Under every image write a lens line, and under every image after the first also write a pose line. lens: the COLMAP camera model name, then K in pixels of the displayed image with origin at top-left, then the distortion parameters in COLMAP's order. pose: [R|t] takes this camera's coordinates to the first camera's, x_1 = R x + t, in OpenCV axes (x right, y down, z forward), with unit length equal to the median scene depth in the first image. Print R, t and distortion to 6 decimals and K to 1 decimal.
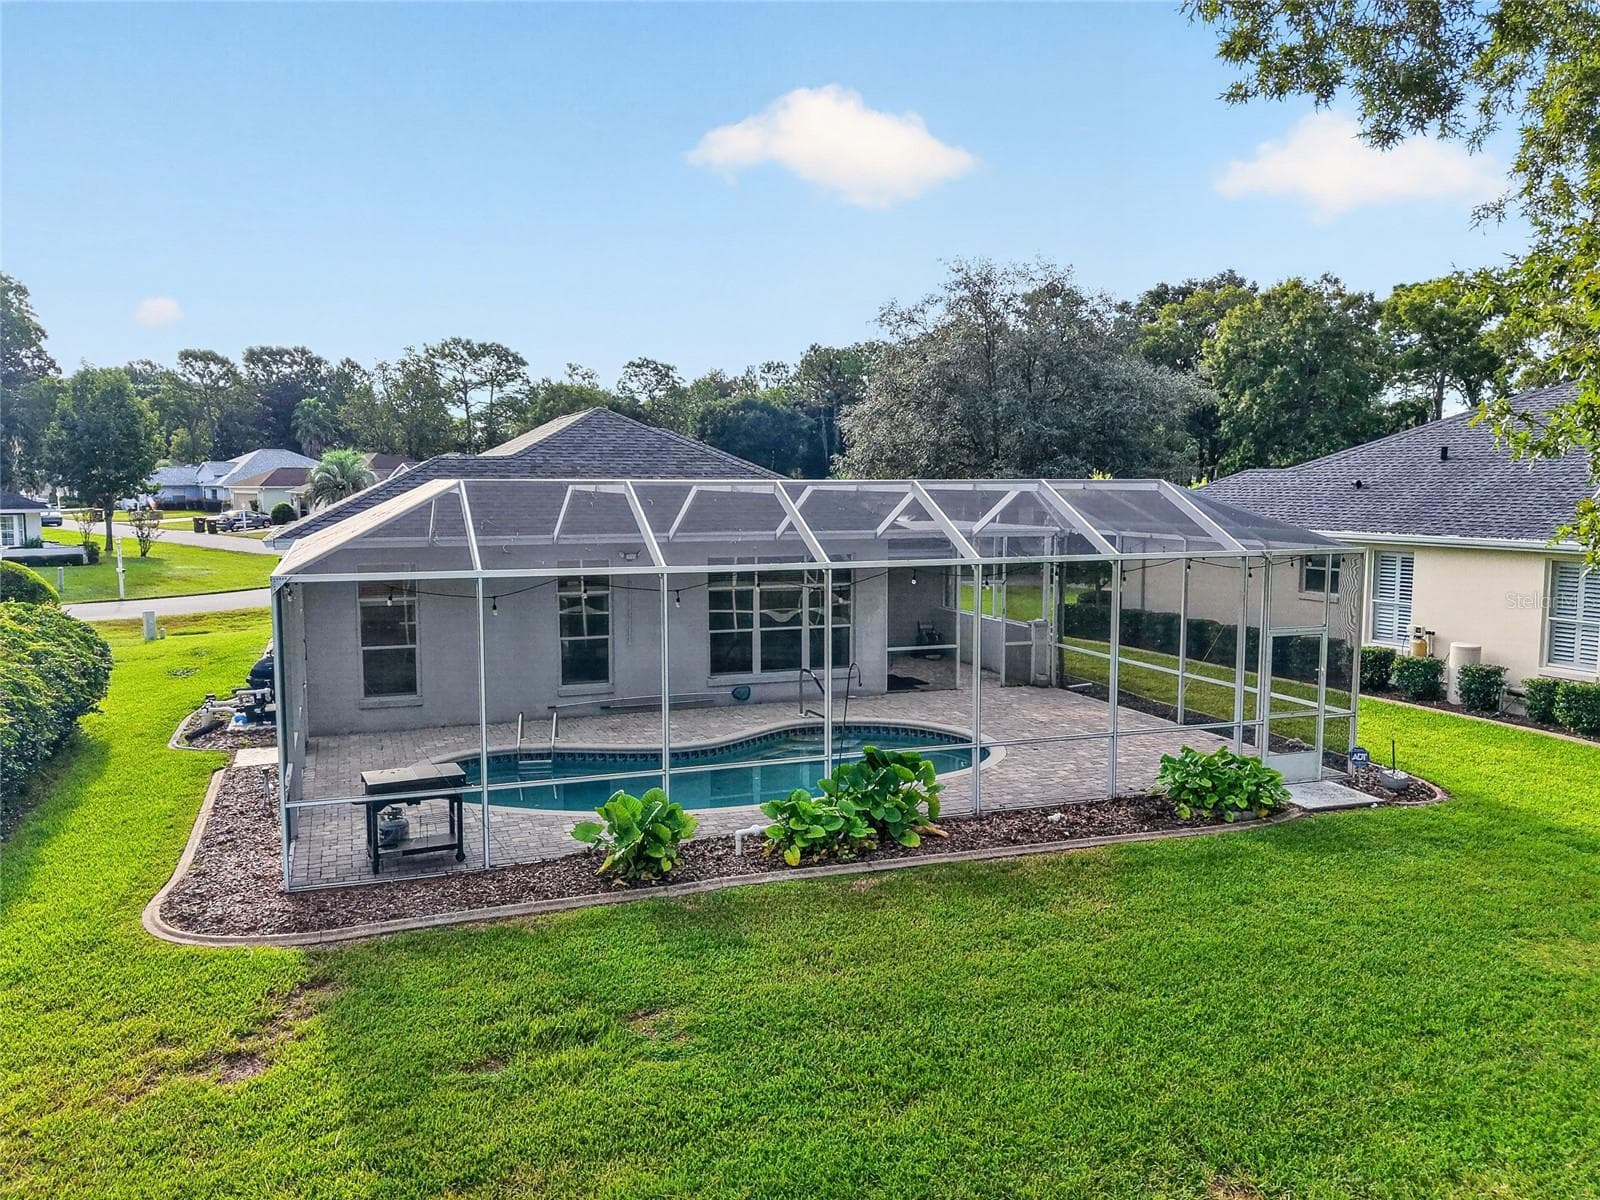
lens RADIAL K [[1198.7, 0, 801.7], [0, 1198.7, 600.7], [0, 0, 1]] dist [0.011379, -0.001424]
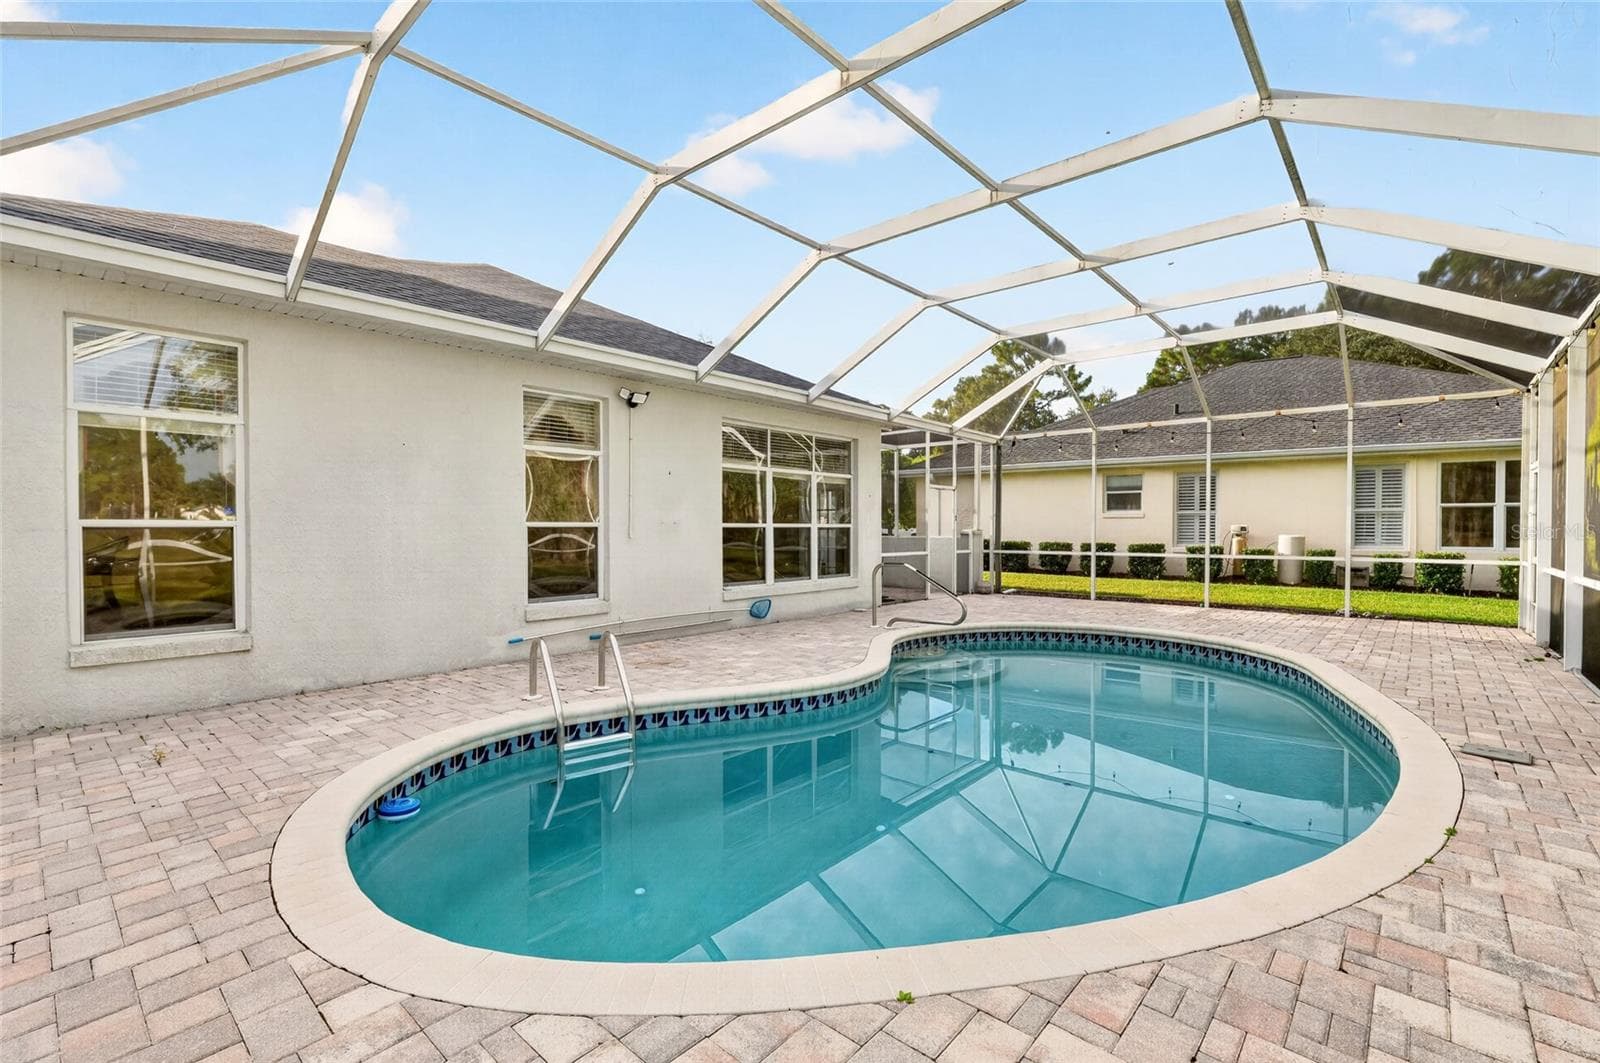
lens RADIAL K [[690.9, 0, 793.4], [0, 690.9, 528.0], [0, 0, 1]] dist [-0.005210, -0.000322]
pose [[0.884667, 0.000566, 0.466223, -0.243181], [0.048234, 0.994522, -0.092733, 0.071021], [-0.463721, 0.104526, 0.879794, 0.633237]]
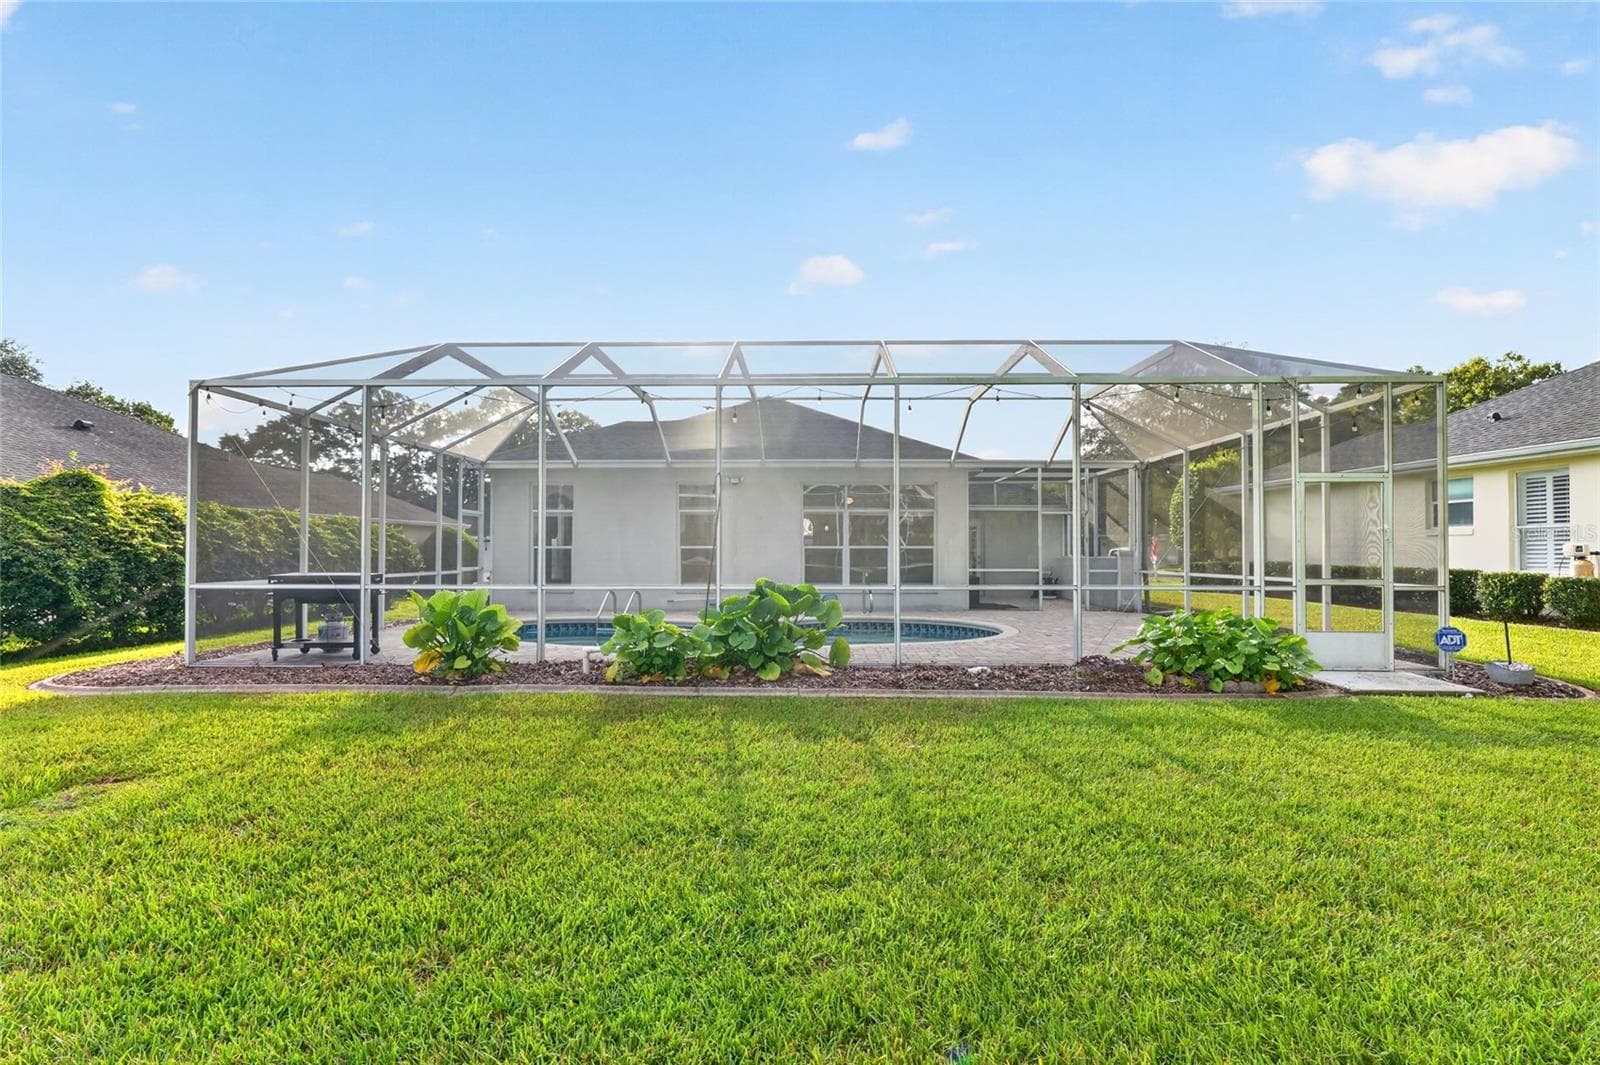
lens RADIAL K [[750.4, 0, 796.6], [0, 750.4, 539.5], [0, 0, 1]] dist [-0.009080, 0.002456]
pose [[0.930936, -0.009484, -0.365058, 0.195421], [-0.032695, 0.993484, -0.109186, 0.102927], [0.363715, 0.113581, 0.924560, 0.314446]]
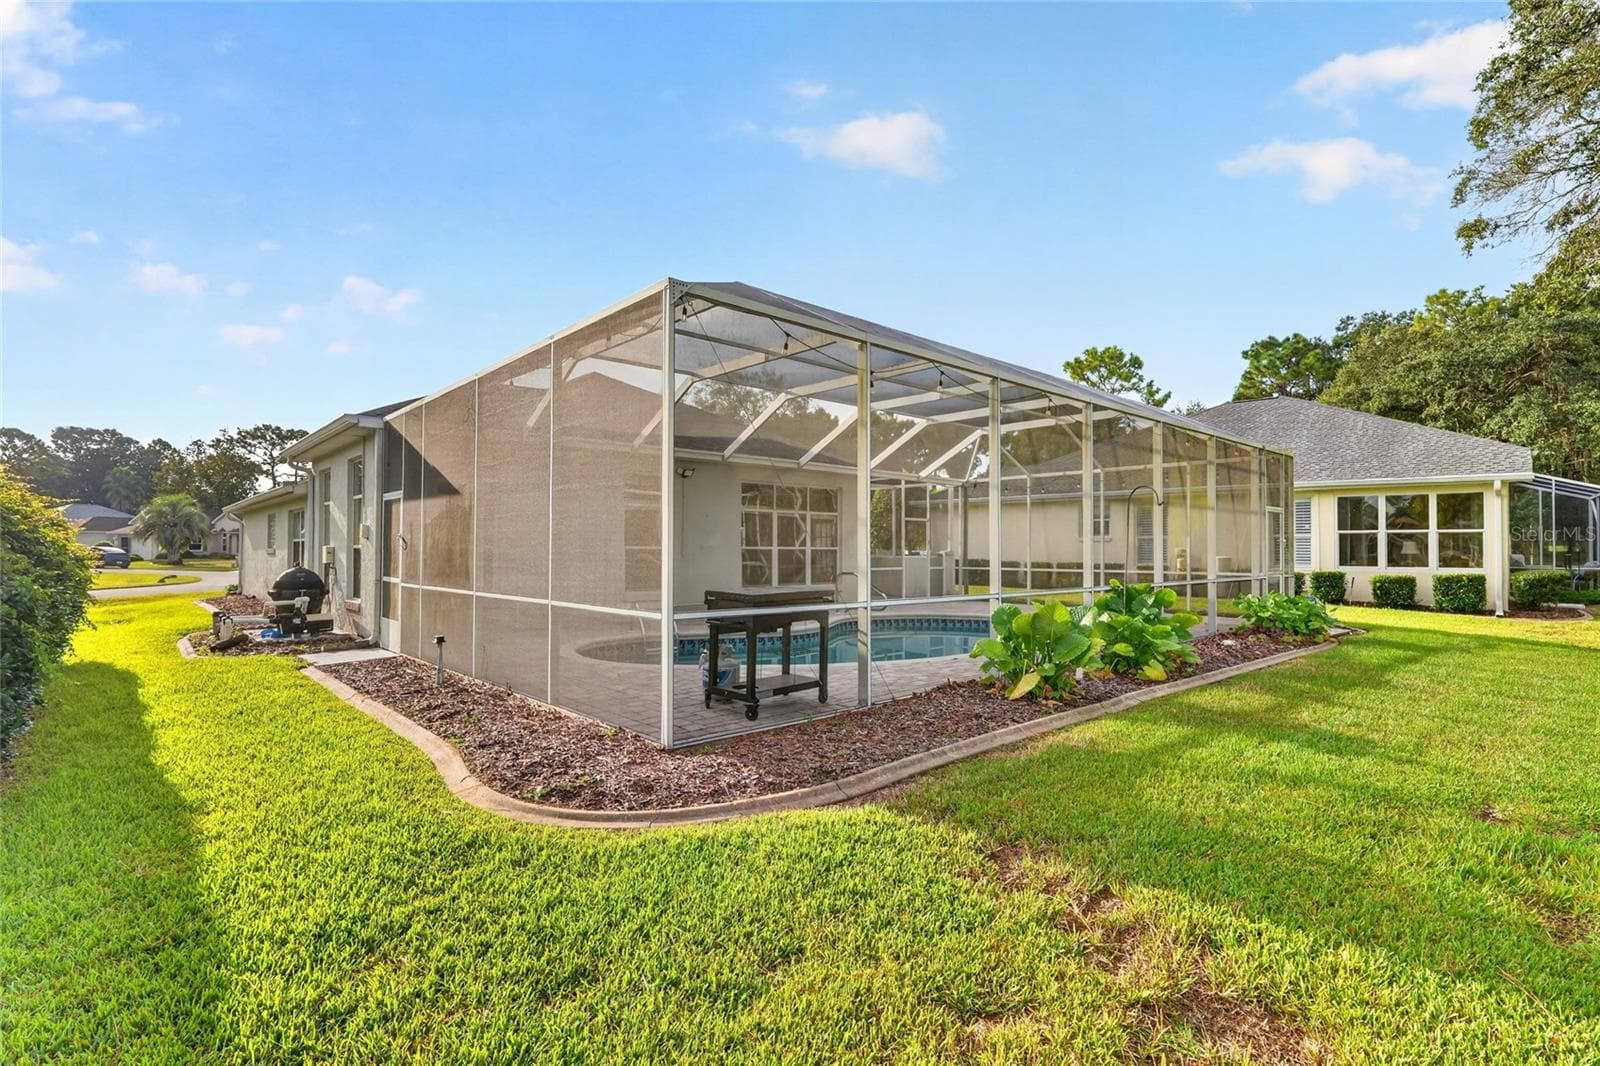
lens RADIAL K [[750.4, 0, 802.6], [0, 750.4, 538.4], [0, 0, 1]] dist [-0.009080, 0.002456]
pose [[0.929970, 0.006281, 0.367582, -0.293517], [0.036606, 0.993303, -0.109586, 0.100128], [-0.365809, 0.115367, 0.923512, 0.330353]]
